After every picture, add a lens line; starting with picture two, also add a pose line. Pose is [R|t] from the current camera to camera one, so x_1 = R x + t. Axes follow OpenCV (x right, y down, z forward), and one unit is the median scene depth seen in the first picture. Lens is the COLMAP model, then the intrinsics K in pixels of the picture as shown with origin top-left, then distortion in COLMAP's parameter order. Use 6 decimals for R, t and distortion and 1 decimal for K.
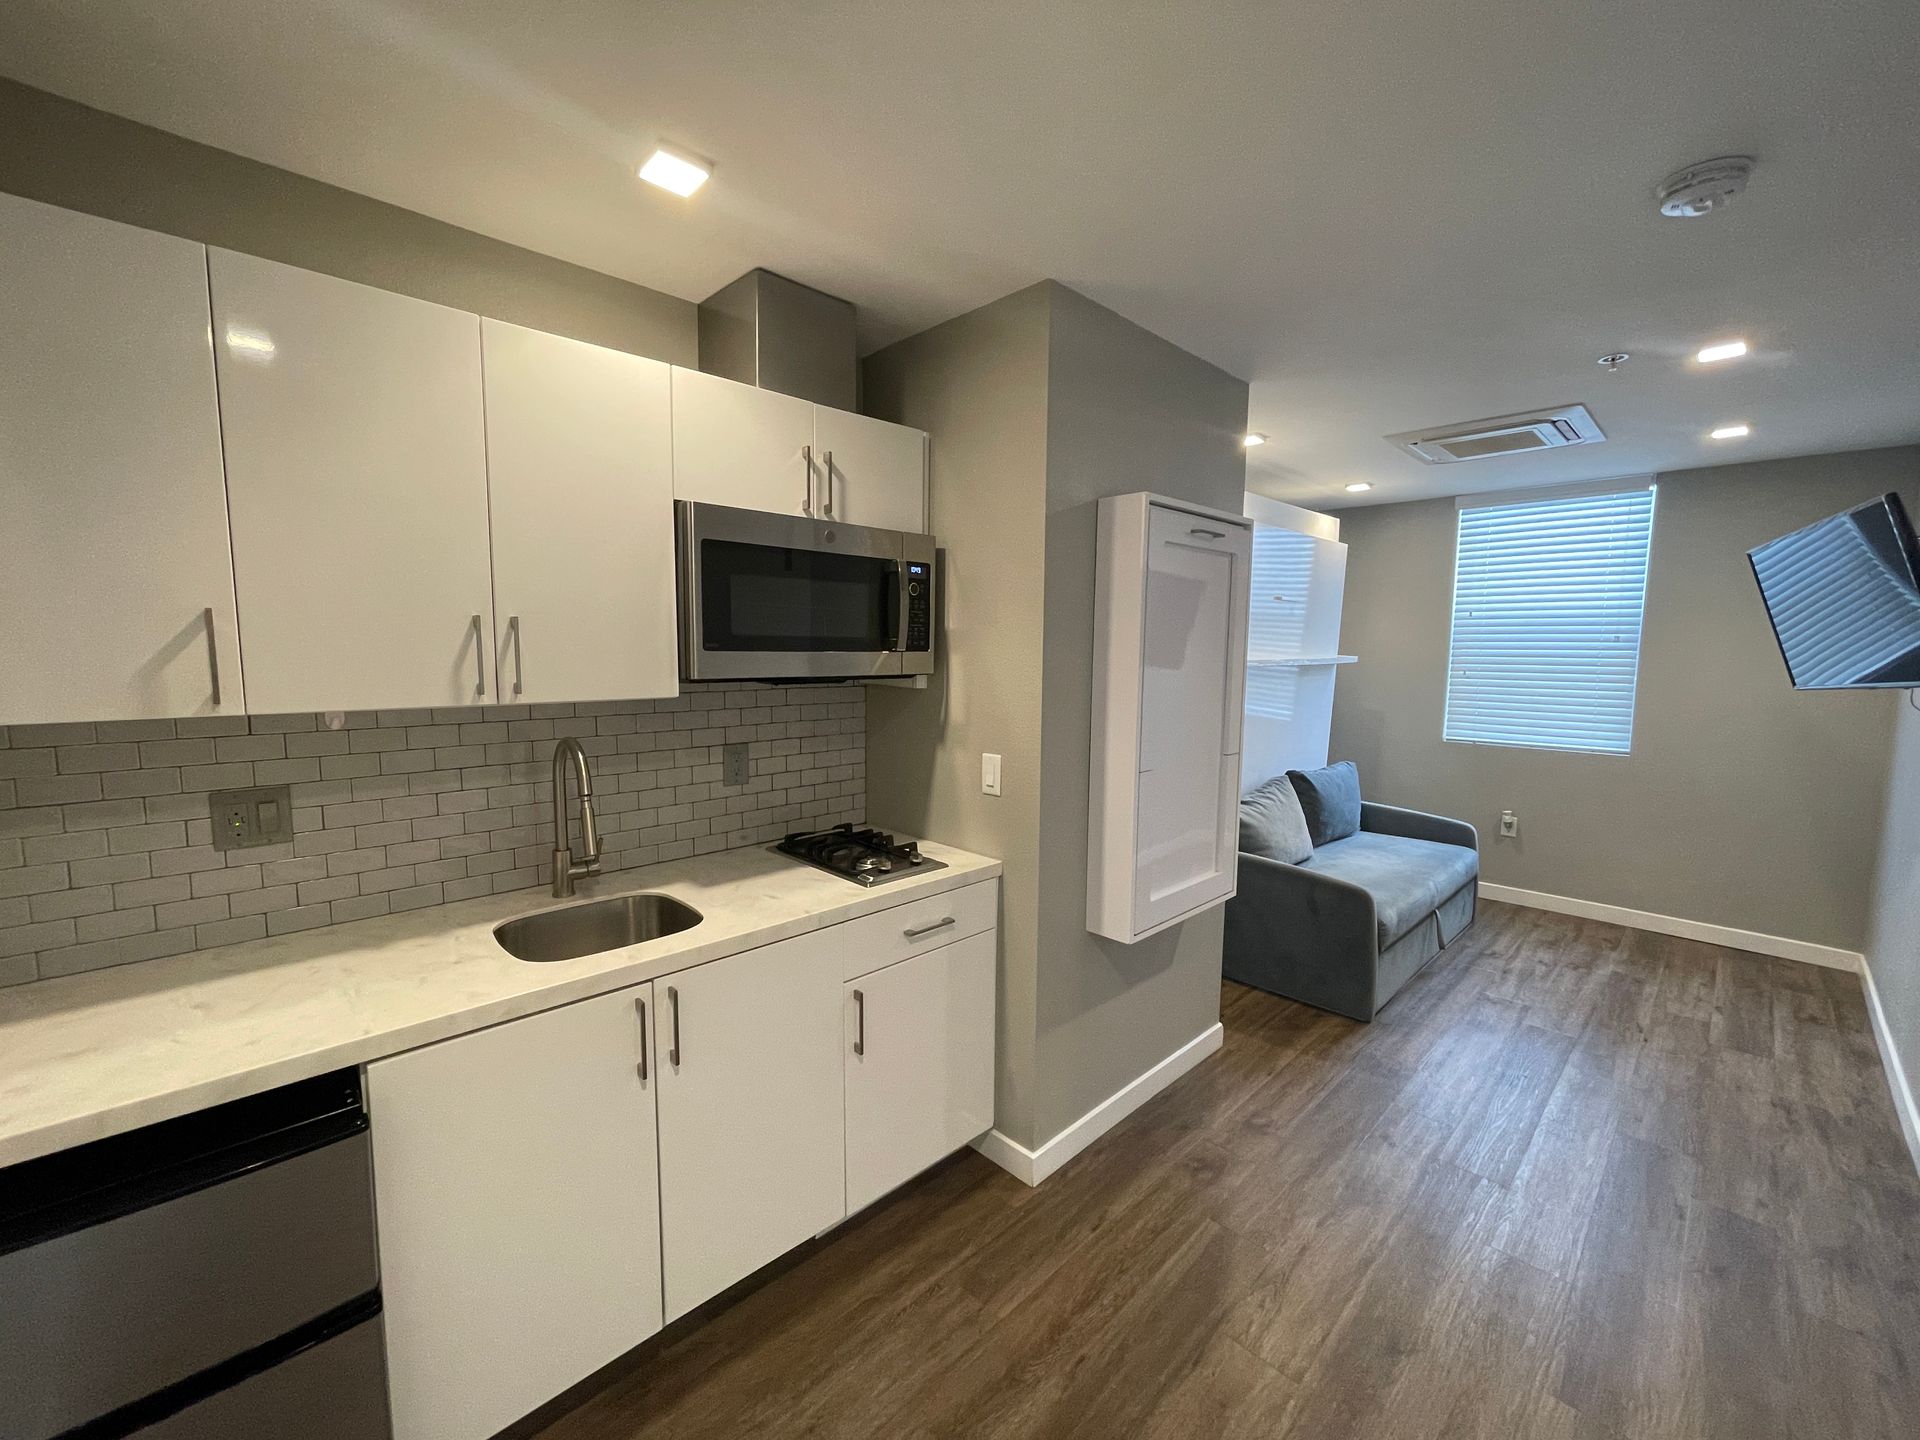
lens RADIAL K [[773.7, 0, 949.4], [0, 773.7, 720.7], [0, 0, 1]] dist [-0.002643, 0.001862]
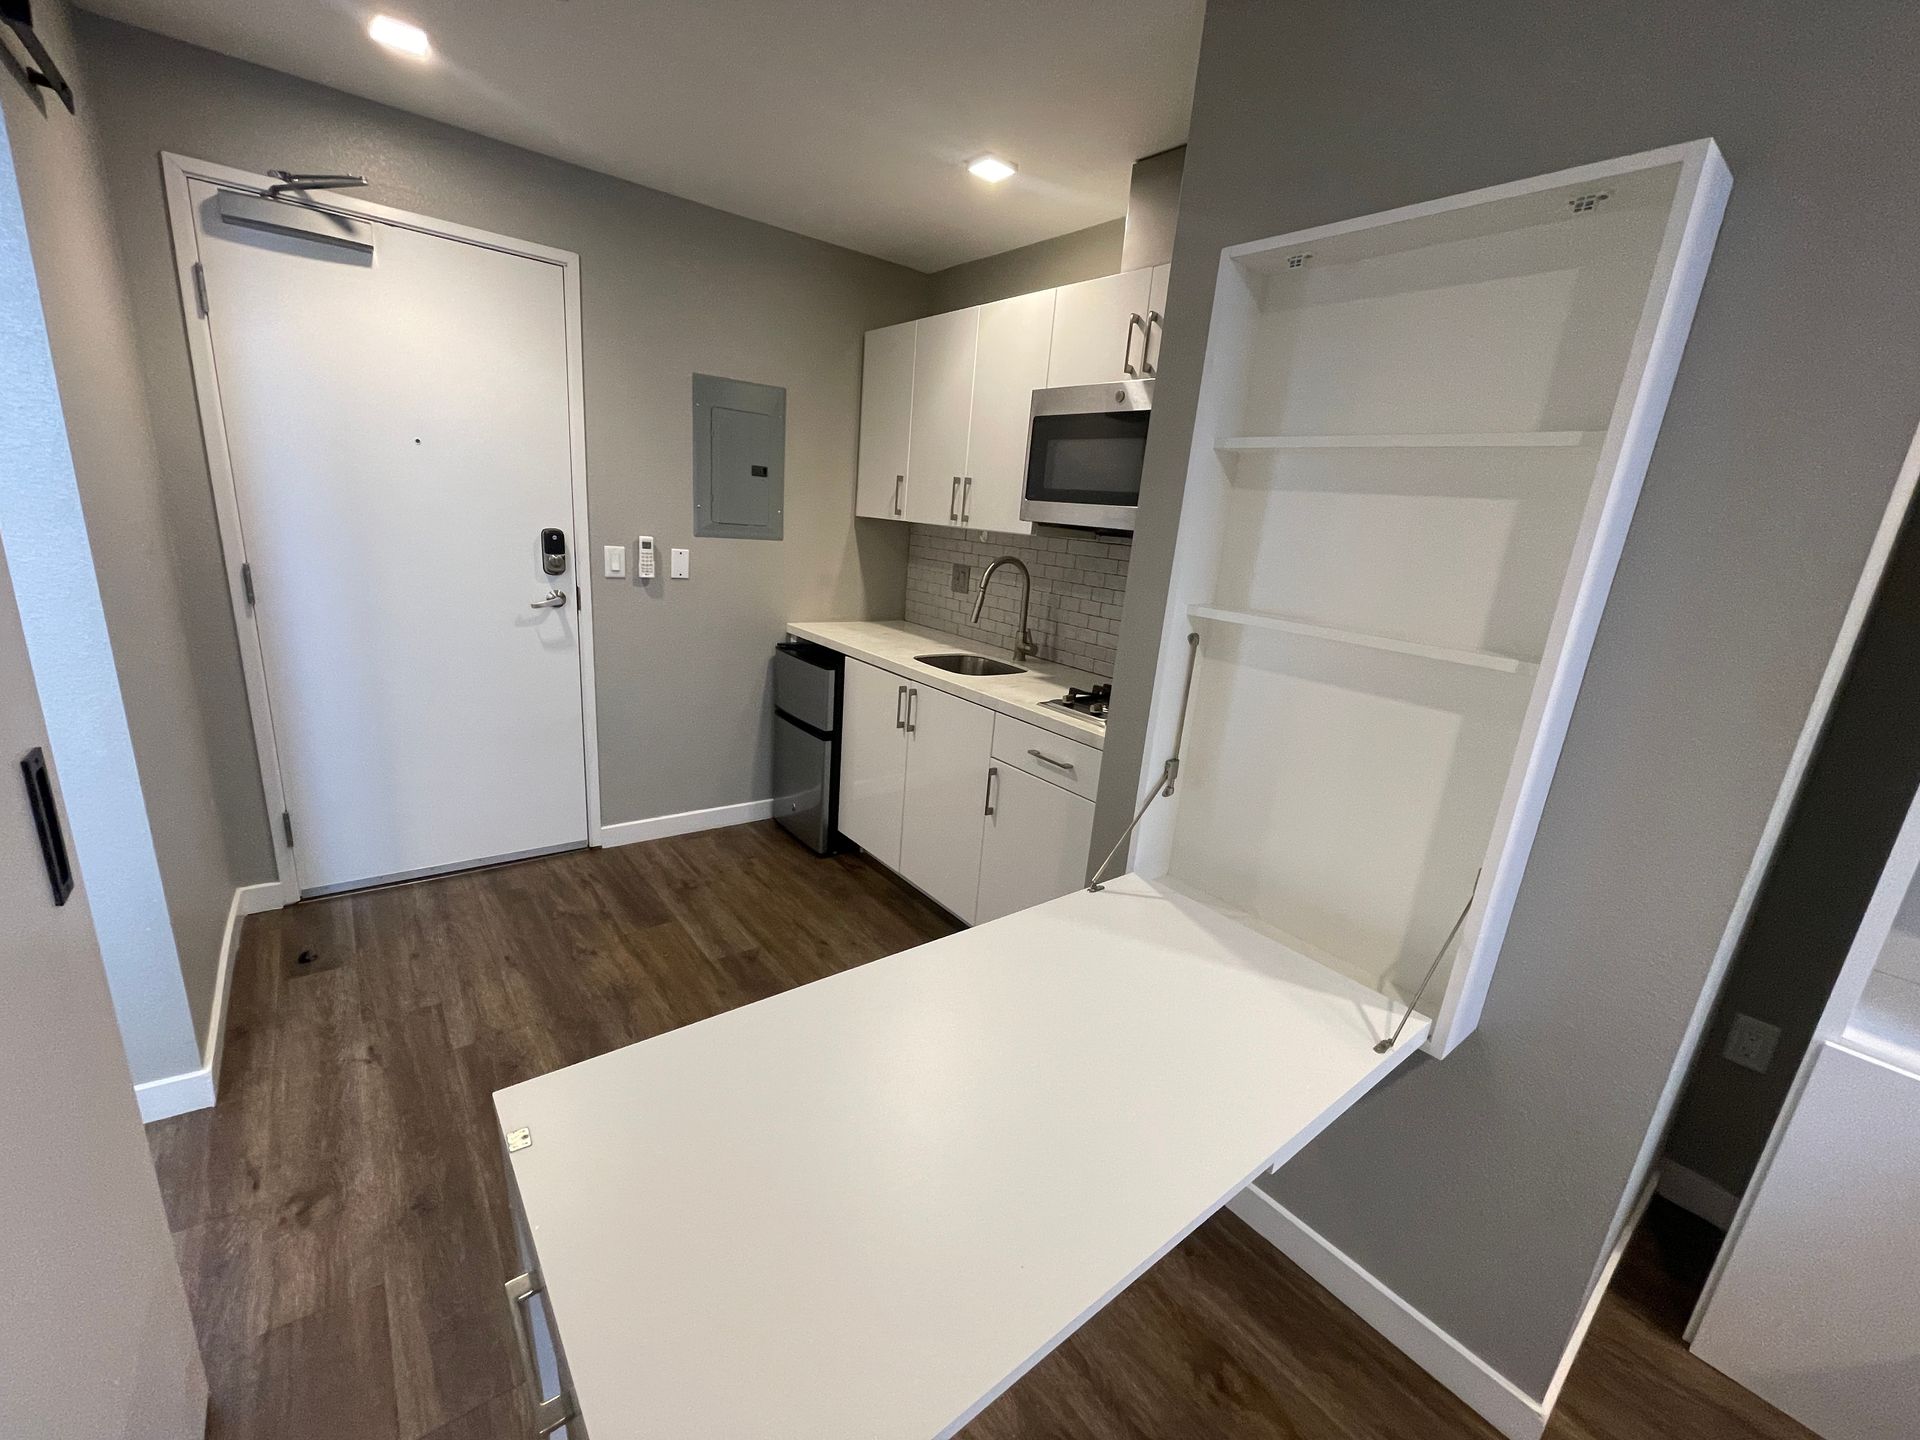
lens RADIAL K [[773.7, 0, 959.6], [0, 773.7, 726.0], [0, 0, 1]] dist [-0.002643, 0.001862]
pose [[-0.095418, 0.246736, -0.964374, 1.197928], [-0.181641, 0.948213, 0.260573, -0.045552], [0.978725, 0.200033, -0.045659, 1.067430]]
